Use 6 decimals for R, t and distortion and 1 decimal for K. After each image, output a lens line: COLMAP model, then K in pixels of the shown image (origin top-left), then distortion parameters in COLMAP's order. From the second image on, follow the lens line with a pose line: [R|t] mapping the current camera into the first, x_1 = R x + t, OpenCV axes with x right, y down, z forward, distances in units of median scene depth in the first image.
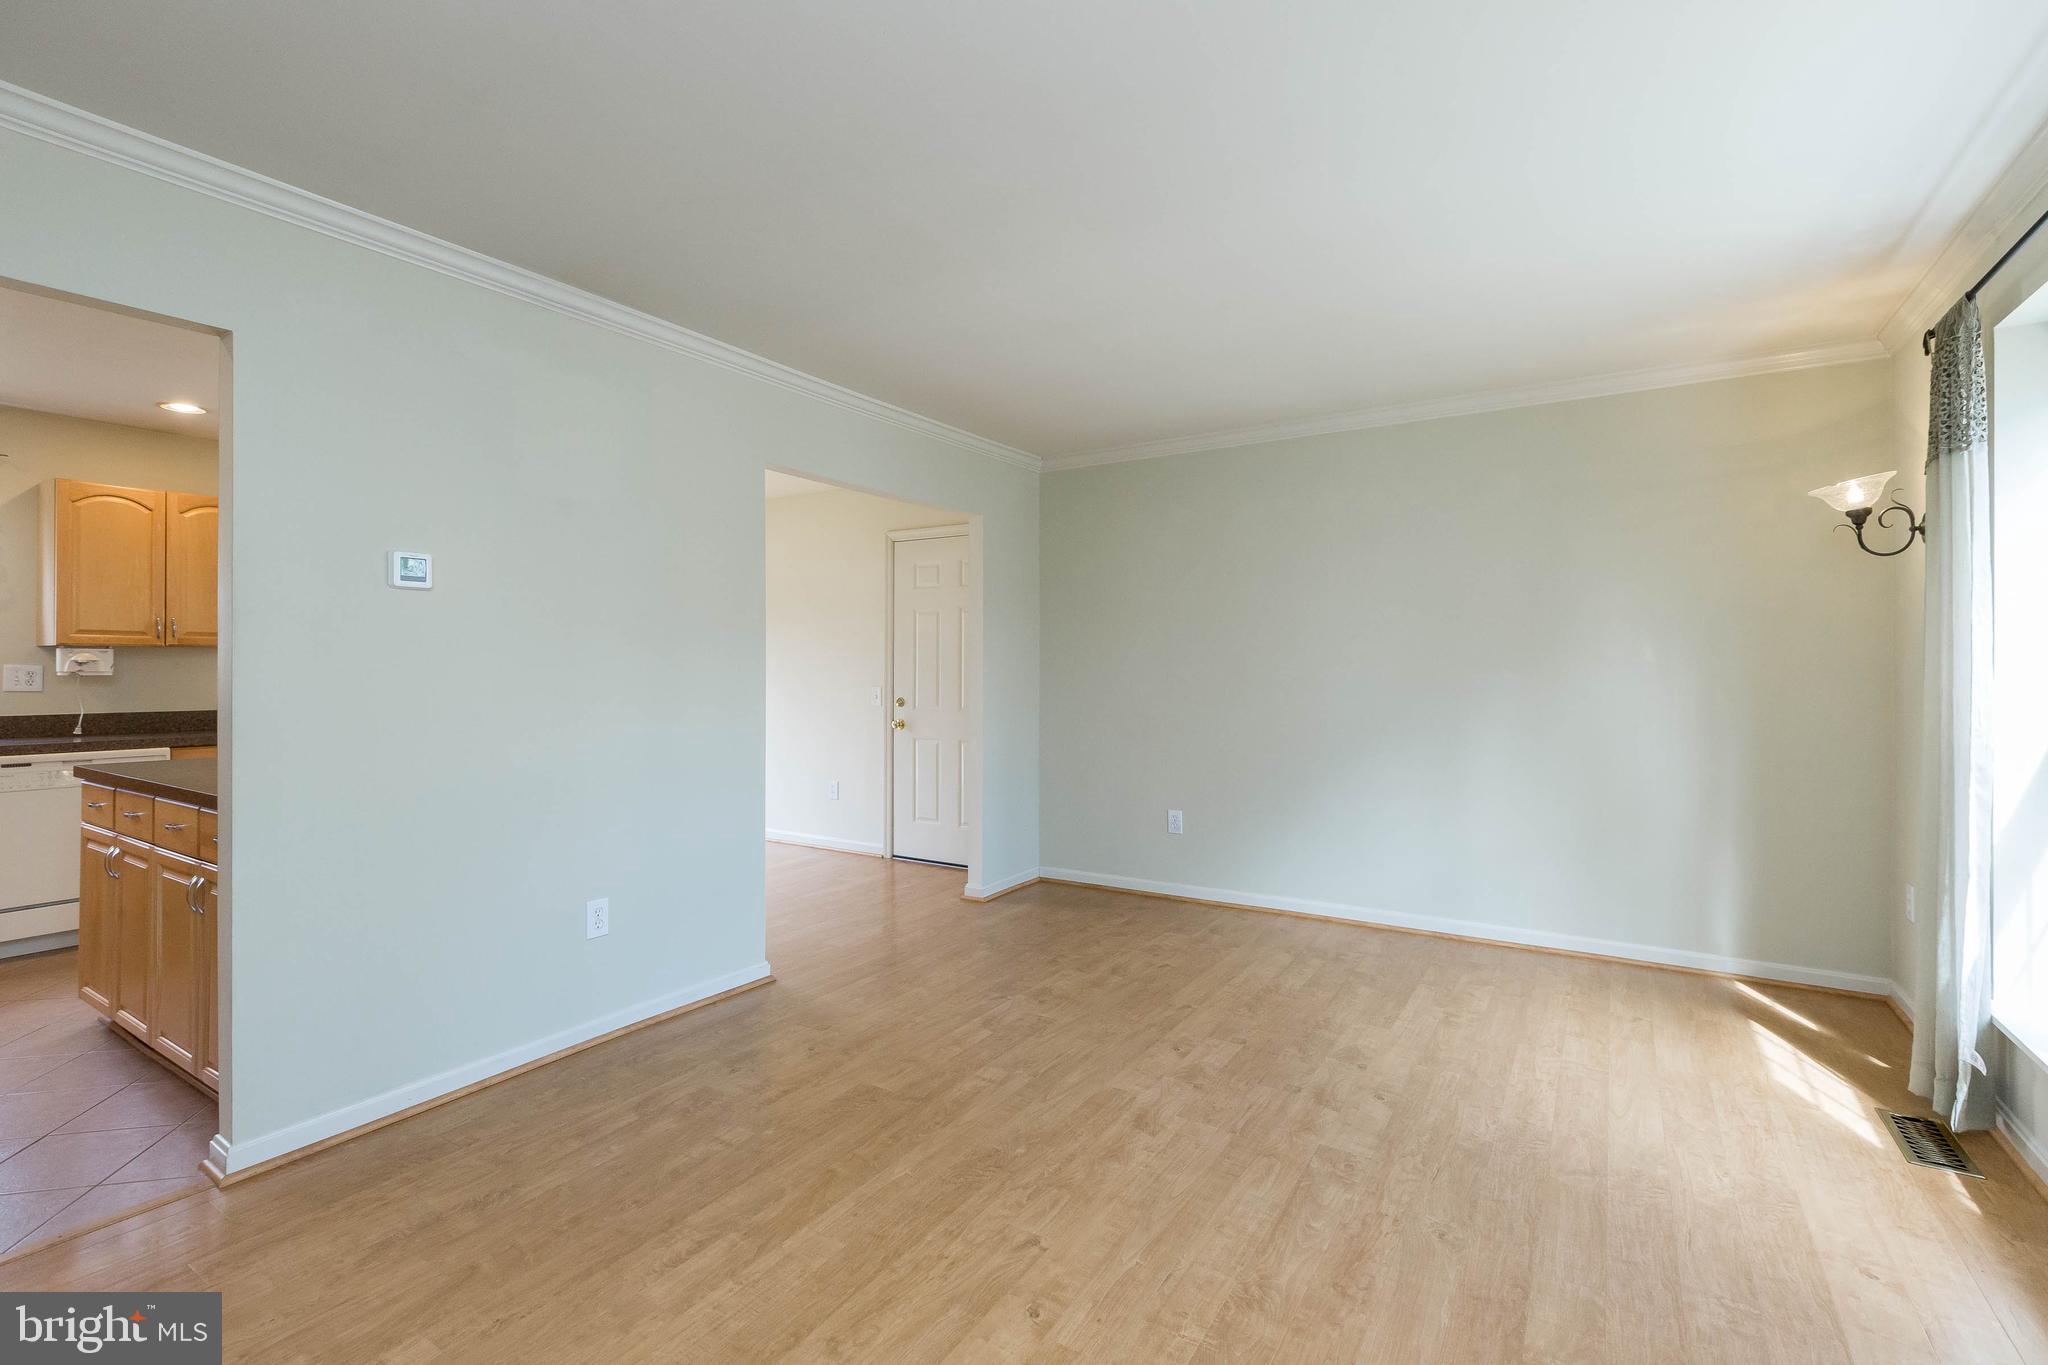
lens RADIAL K [[925.8, 0, 1029.2], [0, 925.8, 668.4], [0, 0, 1]] dist [0.001514, 0.000044]
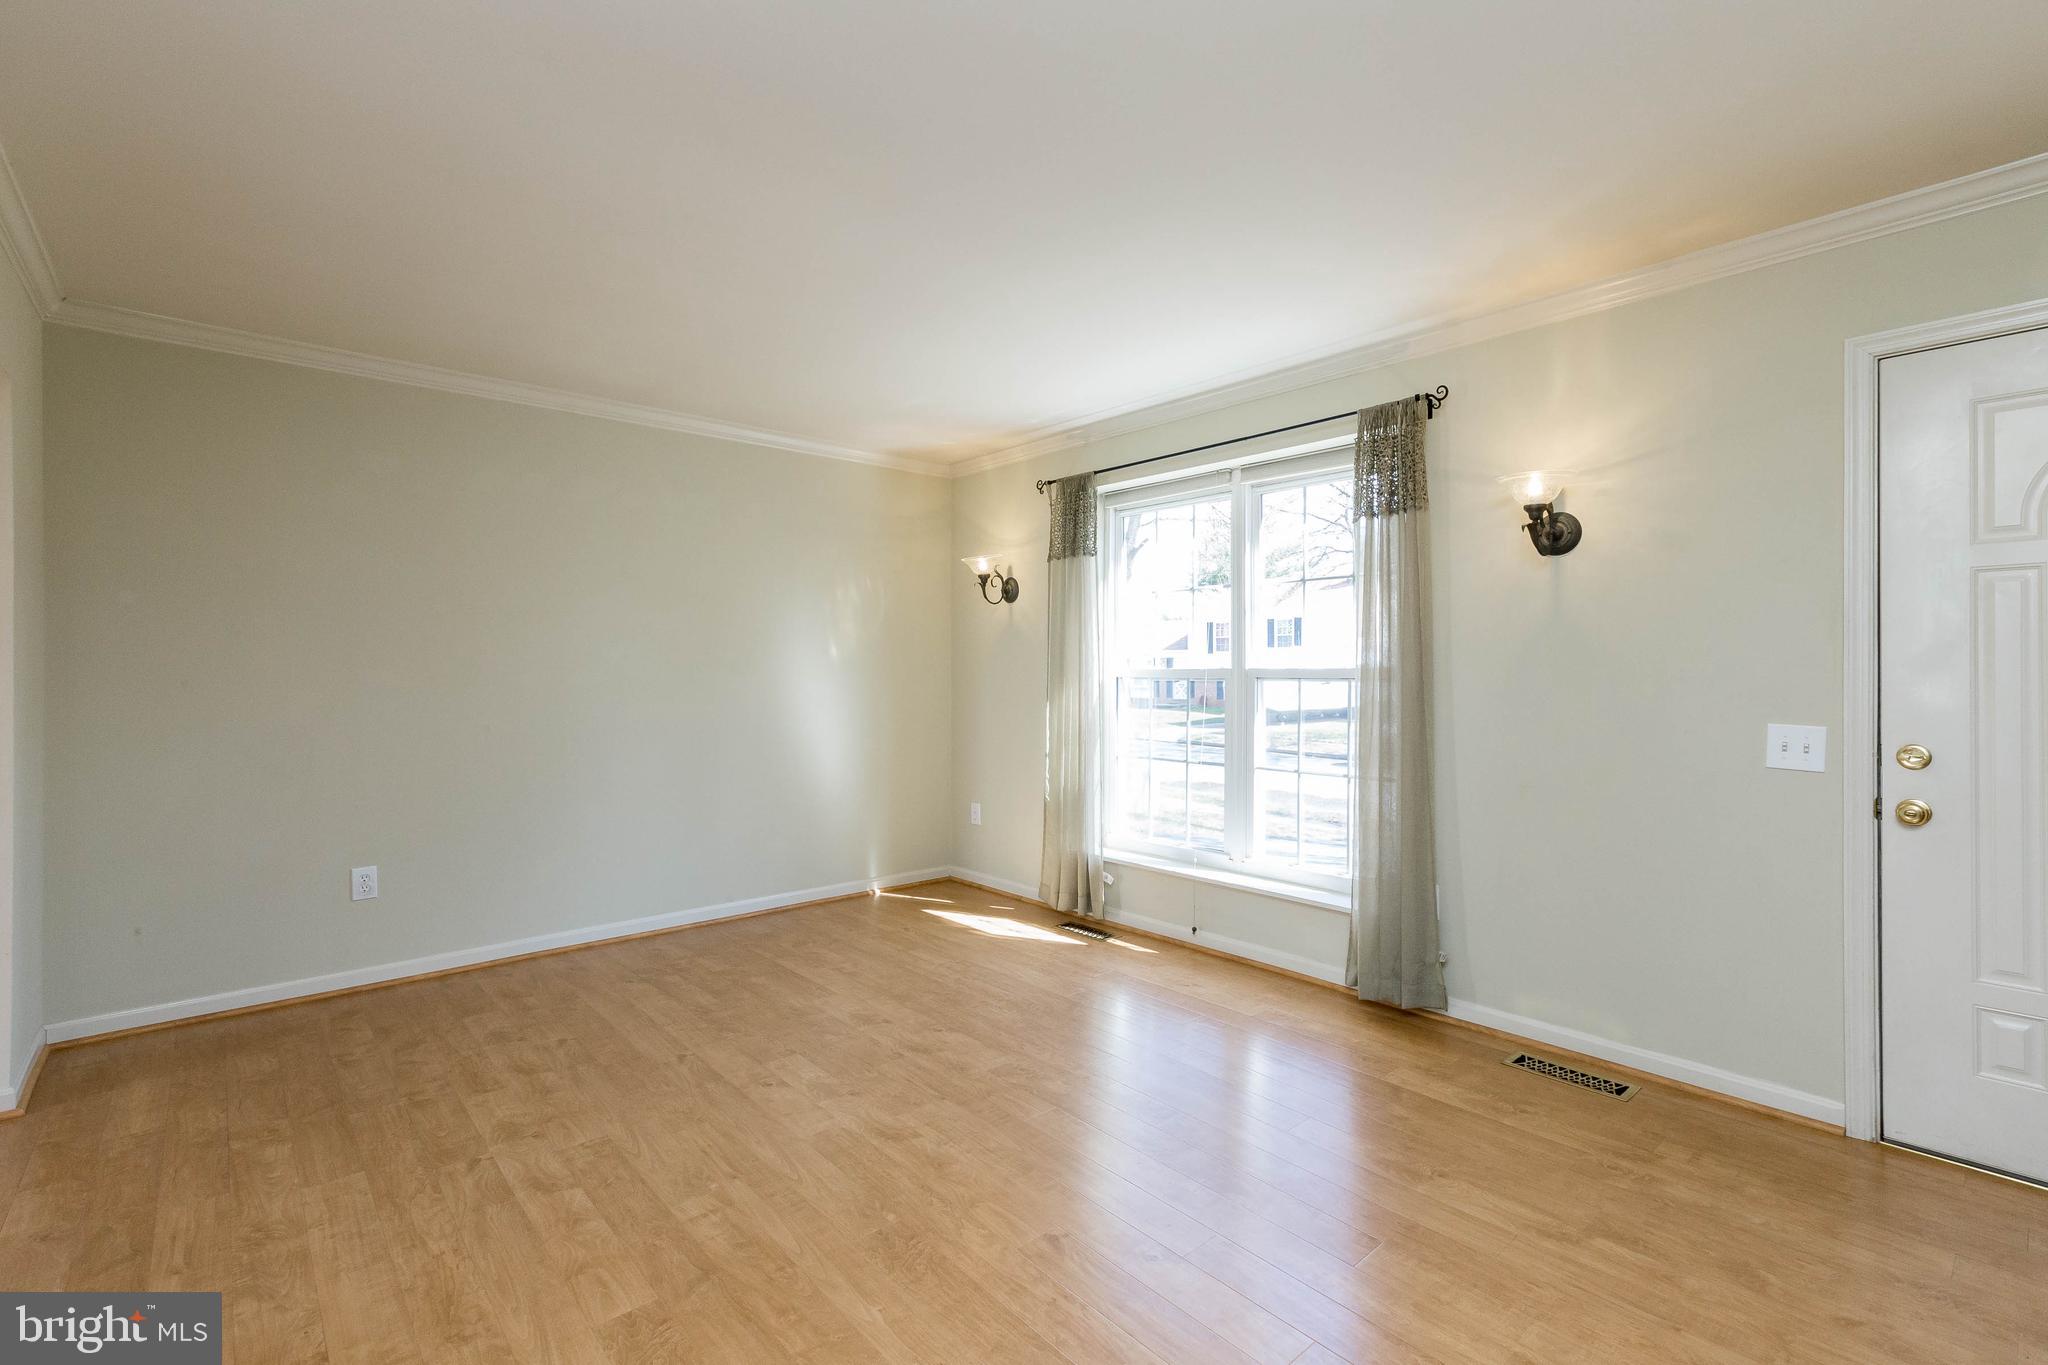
lens RADIAL K [[909.7, 0, 1024.0], [0, 909.7, 682.5], [0, 0, 1]] dist [0.002723, -0.000063]
pose [[0.272110, -0.007669, 0.962236, -0.594321], [0.000003, 0.999968, 0.007969, 0.004643], [-0.962266, -0.002166, 0.272102, 0.476519]]
